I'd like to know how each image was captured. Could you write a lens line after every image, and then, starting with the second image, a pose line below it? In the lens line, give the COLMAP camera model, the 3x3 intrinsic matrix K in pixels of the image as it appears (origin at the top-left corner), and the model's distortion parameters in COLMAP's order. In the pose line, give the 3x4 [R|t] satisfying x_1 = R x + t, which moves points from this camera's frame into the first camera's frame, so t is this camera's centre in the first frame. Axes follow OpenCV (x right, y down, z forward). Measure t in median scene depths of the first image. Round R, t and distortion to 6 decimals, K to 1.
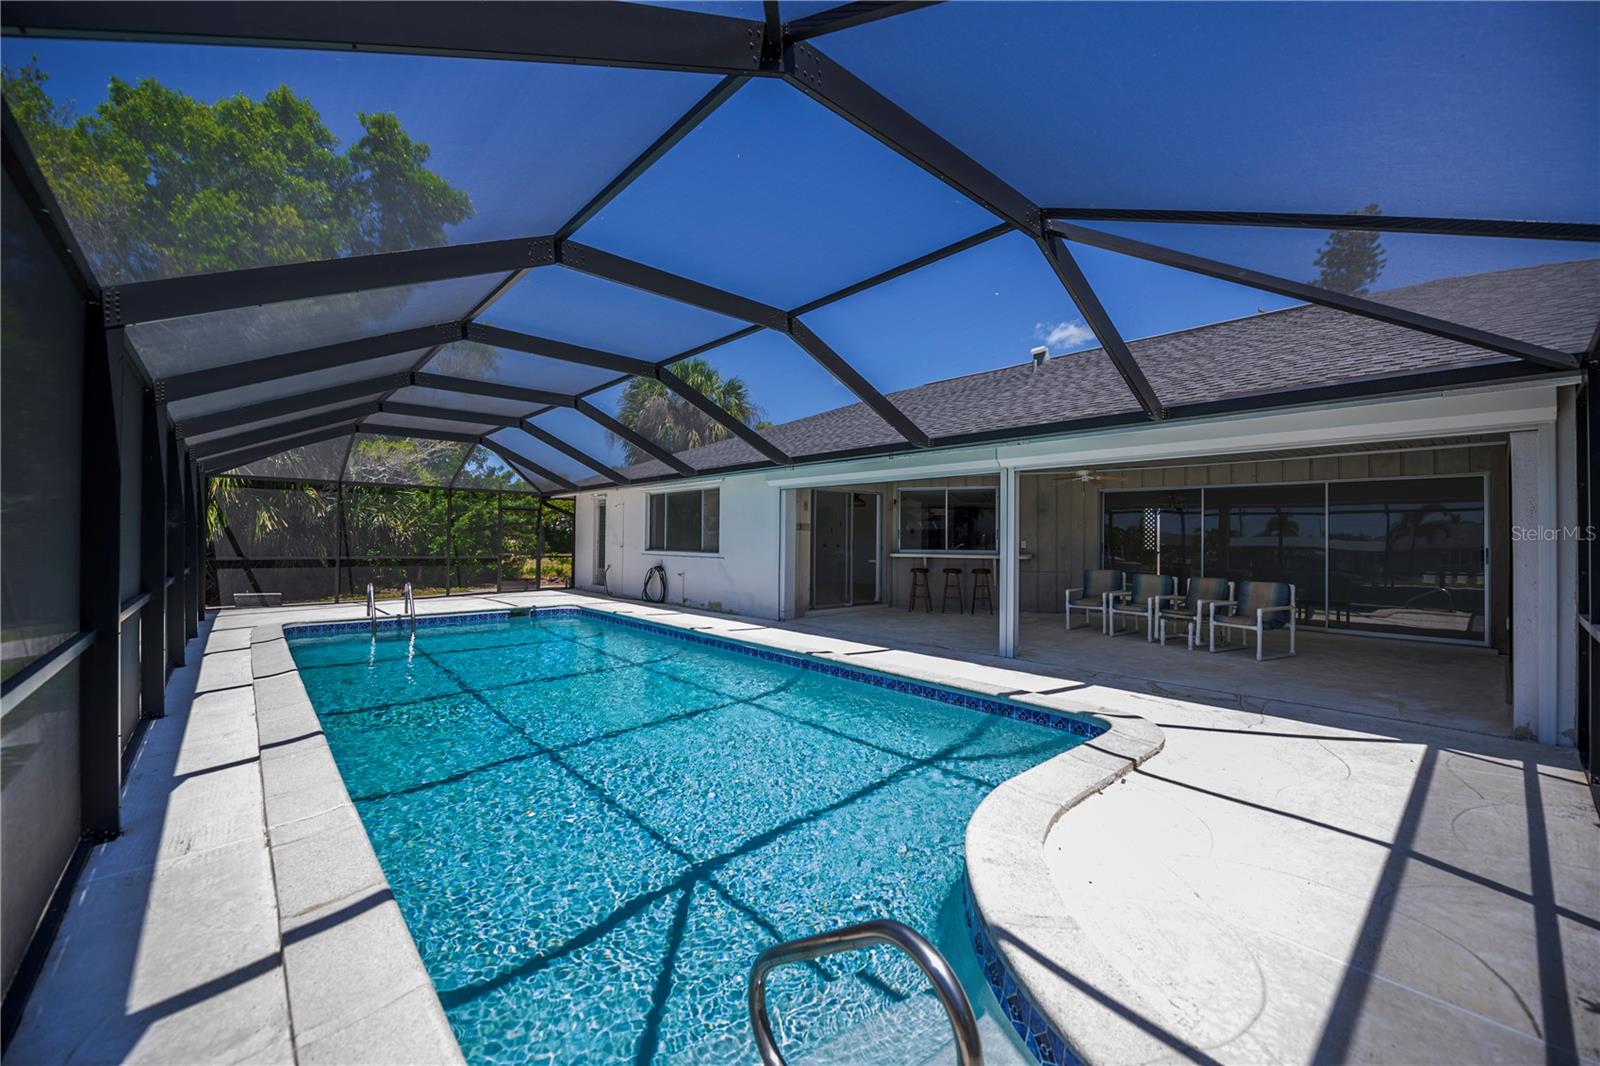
lens RADIAL K [[647.2, 0, 800.1], [0, 647.2, 531.5], [0, 0, 1]] dist [-0.018318, -0.000399]
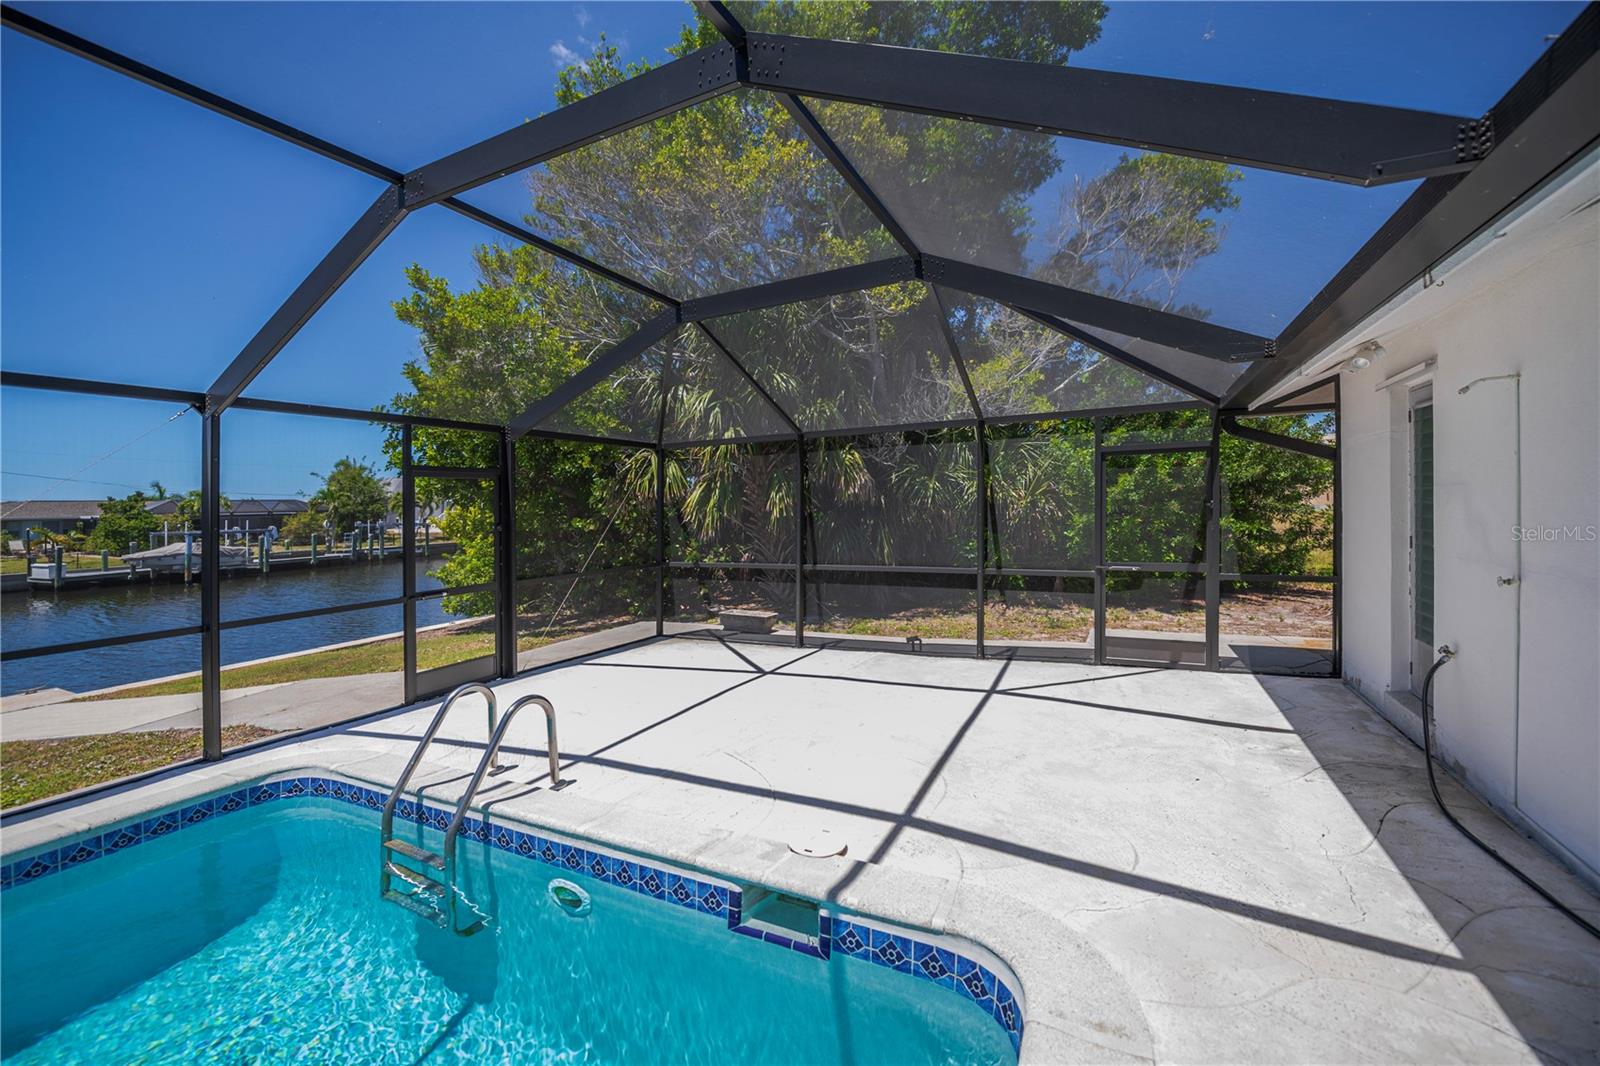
lens RADIAL K [[647.2, 0, 806.5], [0, 647.2, 497.3], [0, 0, 1]] dist [-0.018318, -0.000399]
pose [[0.372799, -0.033598, -0.927304, -0.179069], [0.040443, 0.998983, -0.019936, -0.008614], [0.927030, -0.030071, 0.373778, 0.775593]]
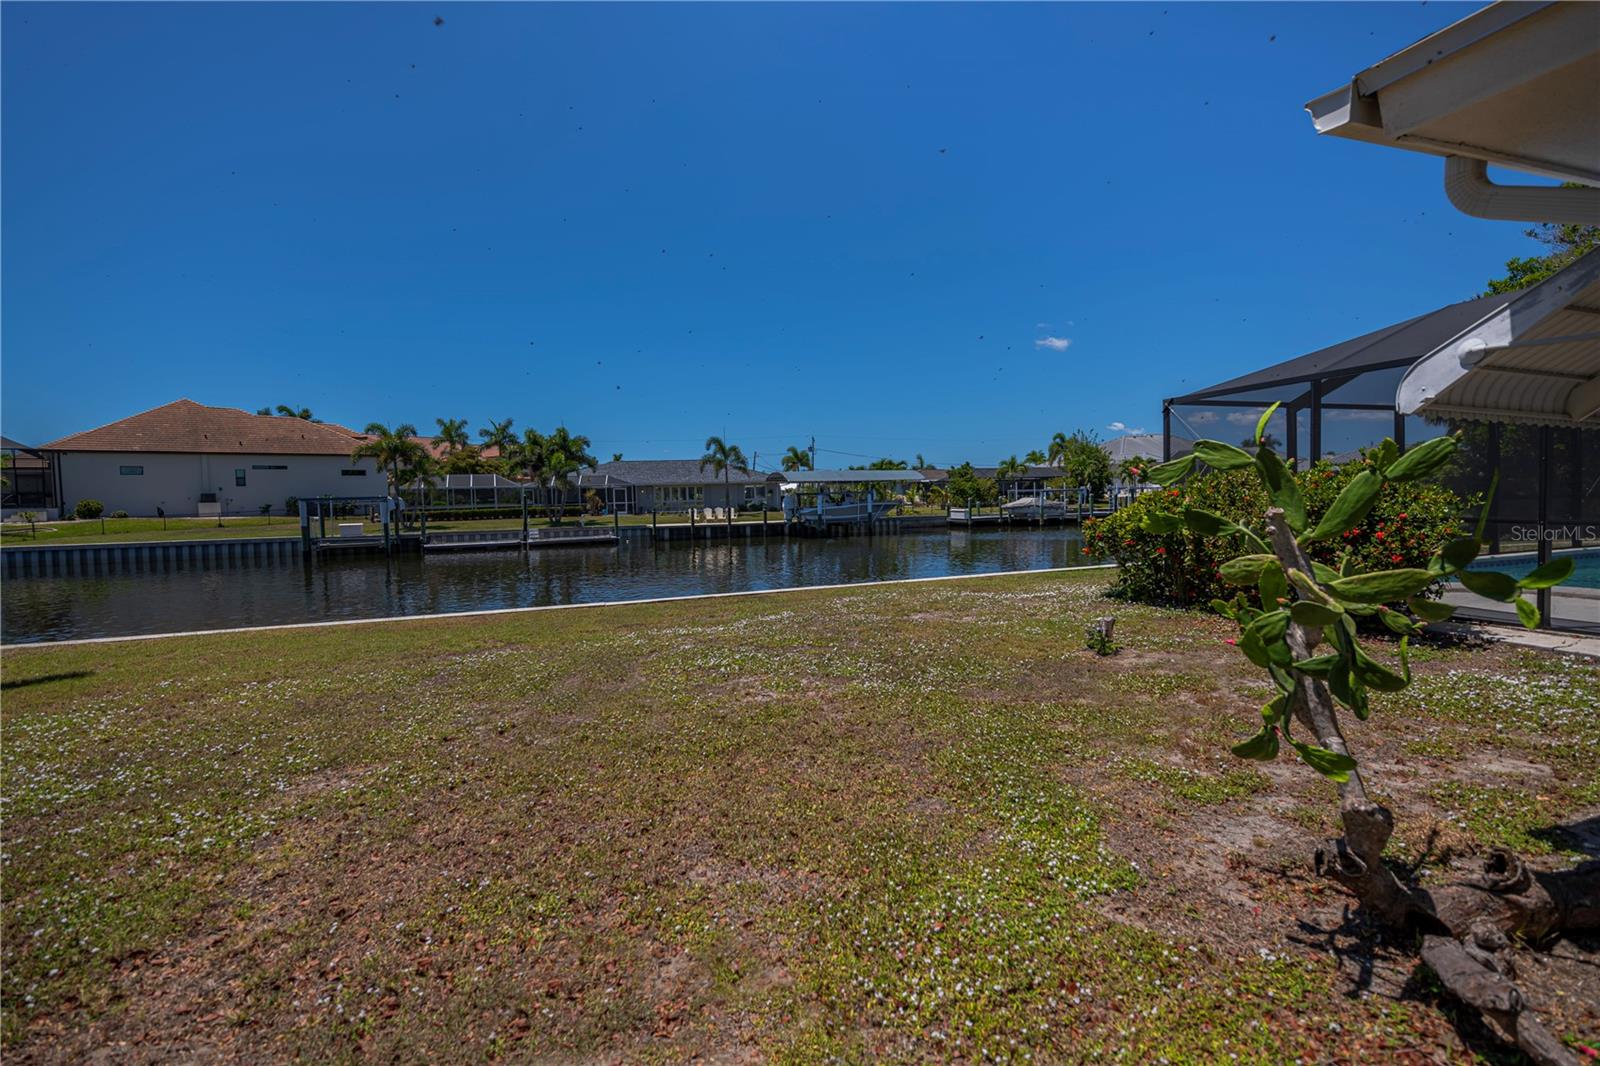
lens RADIAL K [[757.4, 0, 804.6], [0, 757.4, 526.2], [0, 0, 1]] dist [-0.016950, 0.000006]
pose [[-0.379573, 0.037811, -0.924389, 0.832076], [0.026923, 0.999193, 0.029816, 0.018404], [0.924770, -0.013570, -0.380285, -0.059903]]
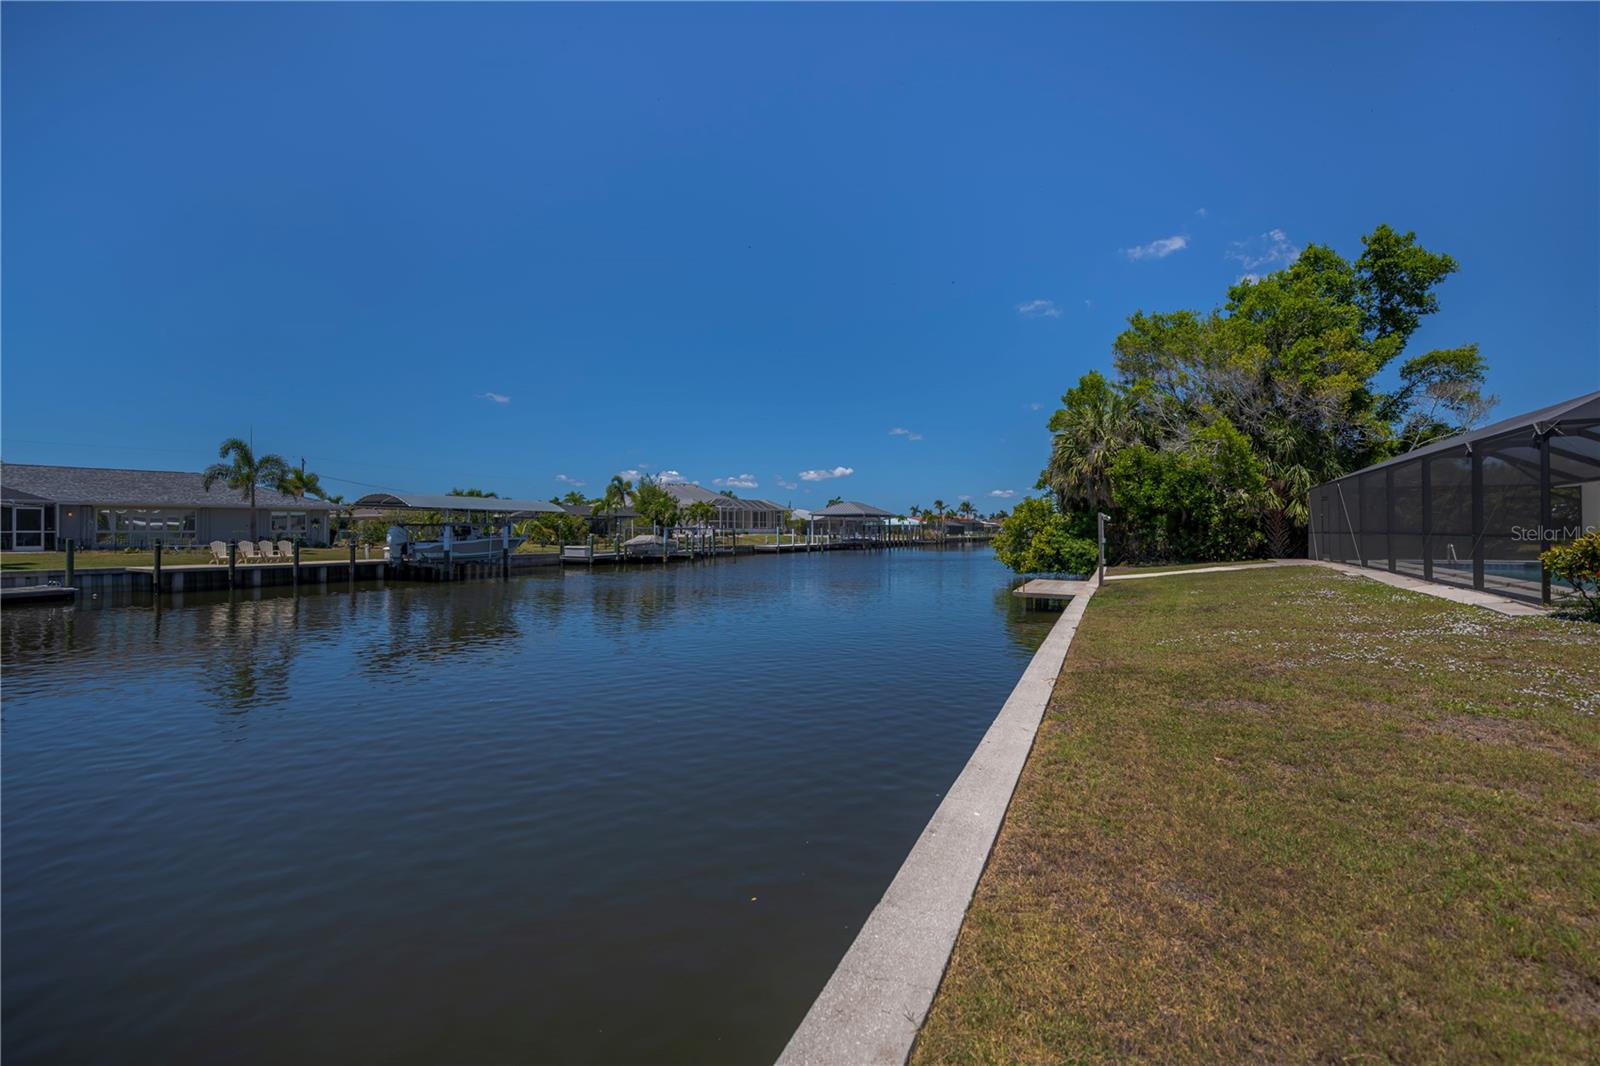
lens RADIAL K [[679.3, 0, 793.3], [0, 679.3, 521.0], [0, 0, 1]] dist [-0.013271, -0.001284]
pose [[0.354413, -0.023283, -0.934799, 0.351165], [0.011362, 0.999723, -0.020592, 0.025907], [0.935020, -0.003323, 0.354580, -0.988806]]
